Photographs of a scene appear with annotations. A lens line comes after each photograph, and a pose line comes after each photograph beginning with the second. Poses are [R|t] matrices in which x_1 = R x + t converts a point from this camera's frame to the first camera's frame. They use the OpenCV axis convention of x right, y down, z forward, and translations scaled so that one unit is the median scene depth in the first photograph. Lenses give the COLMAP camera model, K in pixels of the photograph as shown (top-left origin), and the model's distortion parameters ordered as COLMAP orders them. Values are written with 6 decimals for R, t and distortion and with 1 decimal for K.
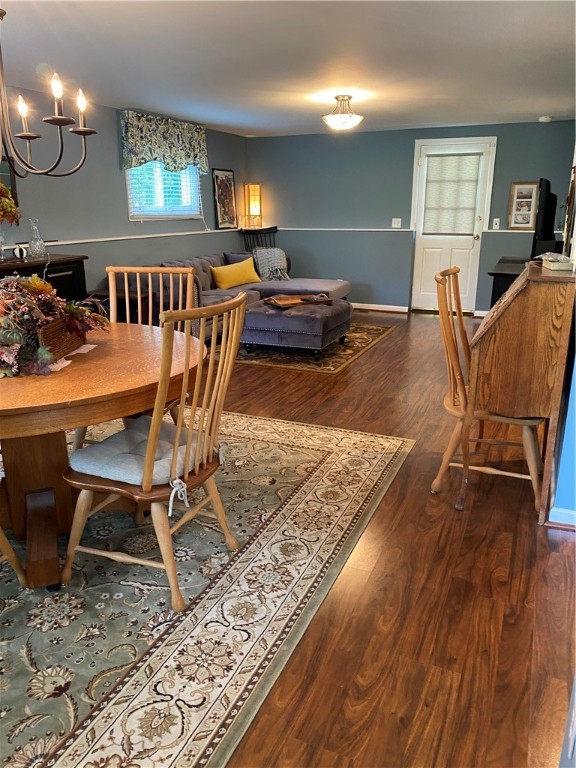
lens RADIAL K [[592.6, 0, 291.6], [0, 592.6, 386.6], [0, 0, 1]] dist [0.022270, -0.019167]
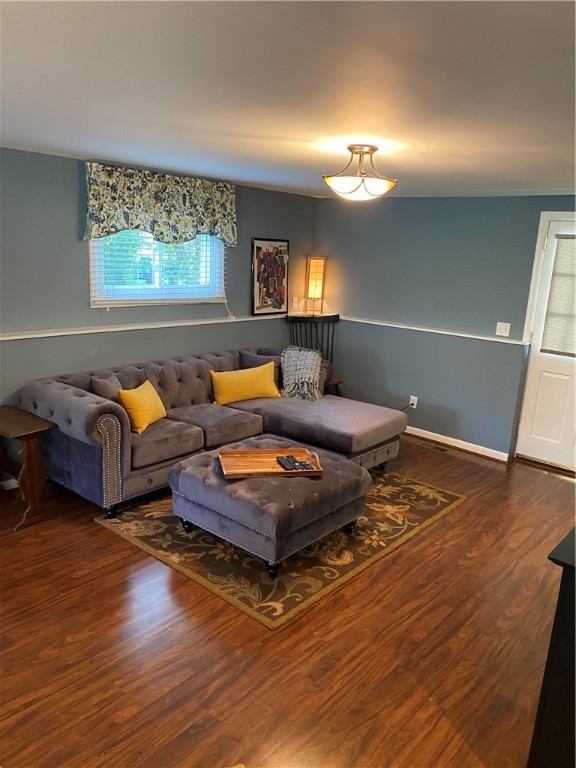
lens RADIAL K [[592.6, 0, 284.7], [0, 592.6, 382.3], [0, 0, 1]] dist [0.022270, -0.019167]
pose [[0.952458, 0.120294, -0.279916, 0.155247], [-0.142619, 0.987913, -0.060729, -0.158762], [0.269227, 0.097764, 0.958102, 0.332799]]
